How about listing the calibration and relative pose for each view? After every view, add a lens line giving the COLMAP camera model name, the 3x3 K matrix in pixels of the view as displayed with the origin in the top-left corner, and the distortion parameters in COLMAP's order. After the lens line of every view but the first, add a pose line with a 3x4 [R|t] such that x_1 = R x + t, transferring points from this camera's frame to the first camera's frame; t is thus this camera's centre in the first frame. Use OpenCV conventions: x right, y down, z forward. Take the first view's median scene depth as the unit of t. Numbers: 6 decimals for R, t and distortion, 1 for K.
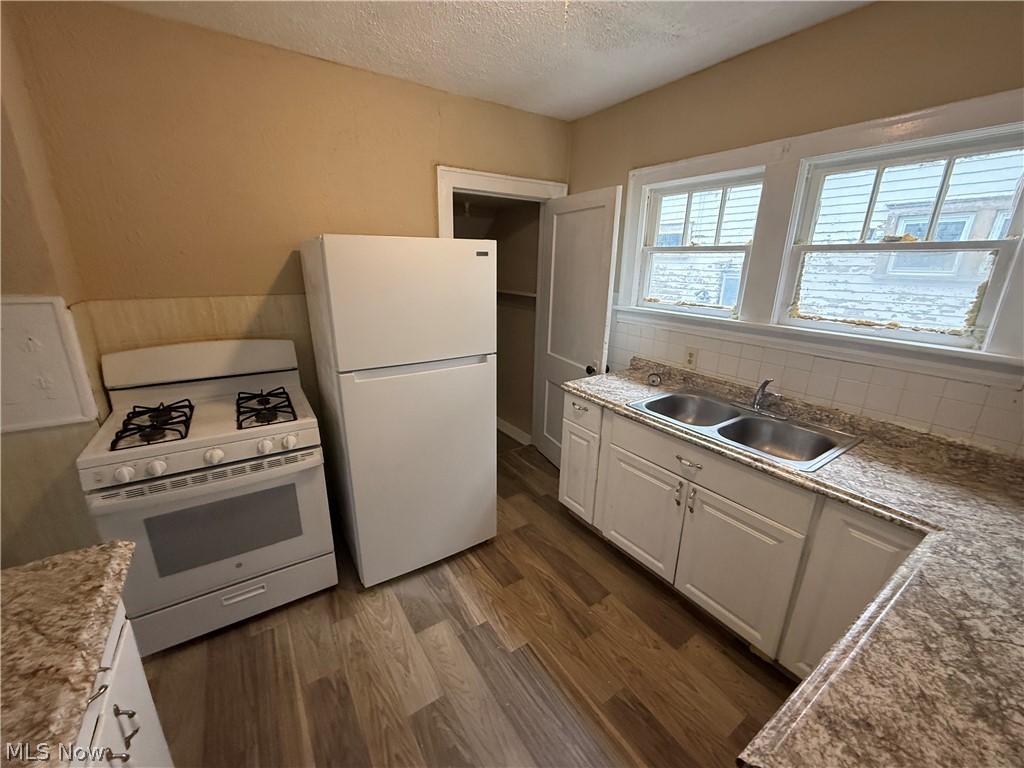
lens RADIAL K [[408.2, 0, 513.2], [0, 408.2, 382.8], [0, 0, 1]] dist [0.000596, 0.000662]
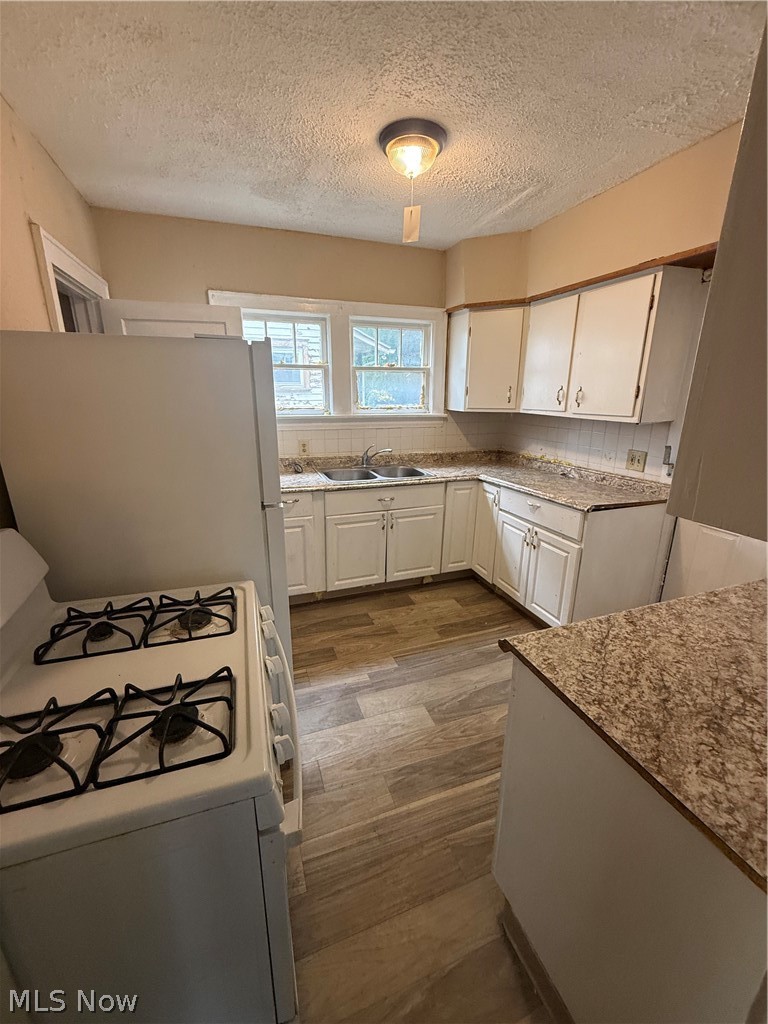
lens RADIAL K [[408.2, 0, 381.1], [0, 408.2, 508.7], [0, 0, 1]] dist [0.000596, 0.000662]
pose [[0.242258, -0.289307, 0.926074, -1.063989], [0.275736, 0.935677, 0.220176, -0.130502], [-0.930204, 0.202013, 0.306448, 0.512077]]
